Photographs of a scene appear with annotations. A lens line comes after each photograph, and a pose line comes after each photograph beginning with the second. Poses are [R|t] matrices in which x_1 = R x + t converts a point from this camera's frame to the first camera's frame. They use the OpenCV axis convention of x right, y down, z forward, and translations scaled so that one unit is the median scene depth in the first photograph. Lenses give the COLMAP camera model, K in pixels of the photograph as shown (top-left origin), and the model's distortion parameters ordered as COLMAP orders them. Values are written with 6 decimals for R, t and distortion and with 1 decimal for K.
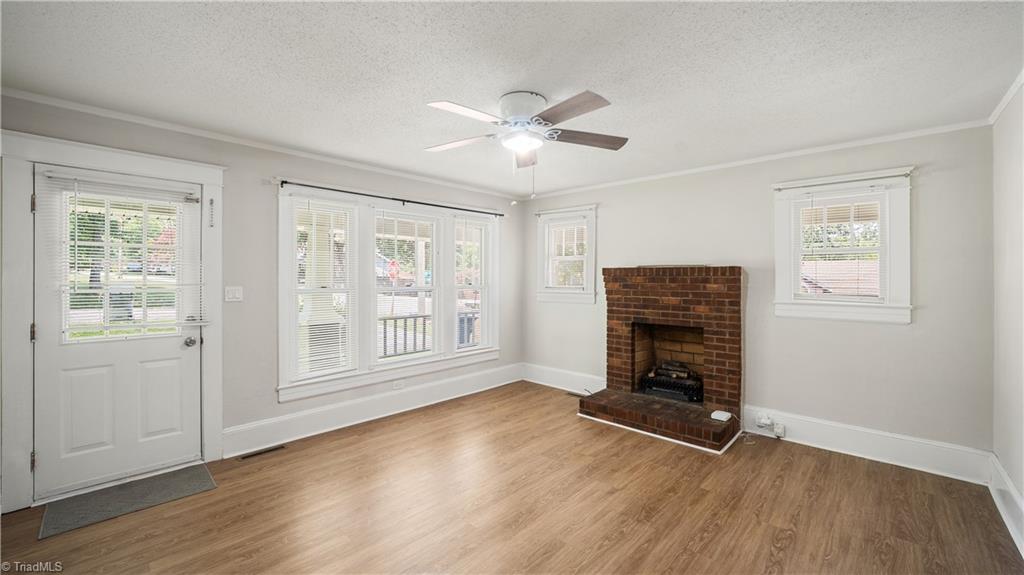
lens RADIAL K [[412.1, 0, 515.7], [0, 412.1, 288.8], [0, 0, 1]] dist [-0.000864, 0.000032]
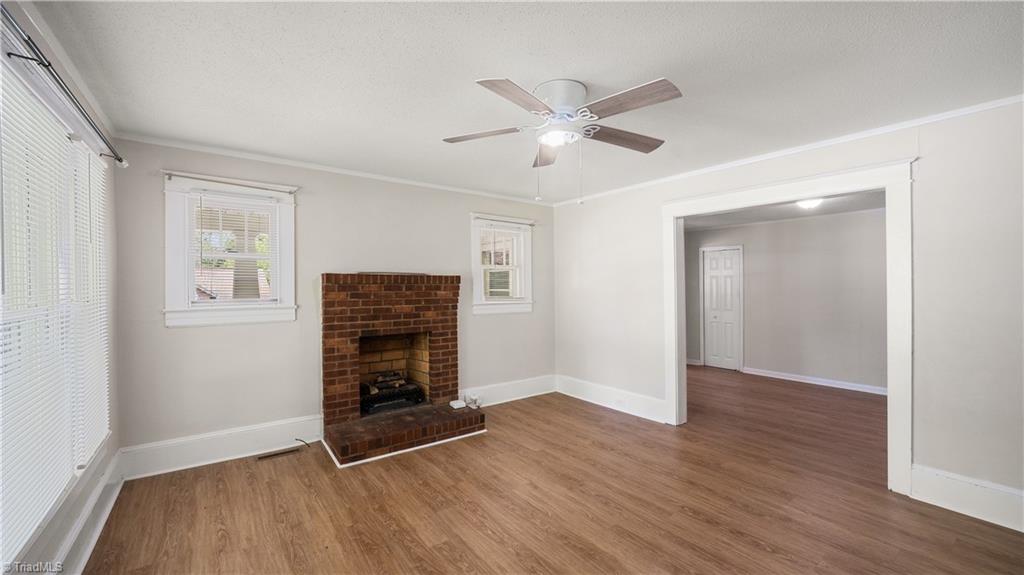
lens RADIAL K [[412.1, 0, 515.7], [0, 412.1, 288.8], [0, 0, 1]] dist [-0.000864, 0.000032]
pose [[0.173005, -0.016095, 0.984789, -0.577065], [0.021858, 0.999683, 0.012498, -0.026764], [-0.984678, 0.019363, 0.173302, 0.593087]]
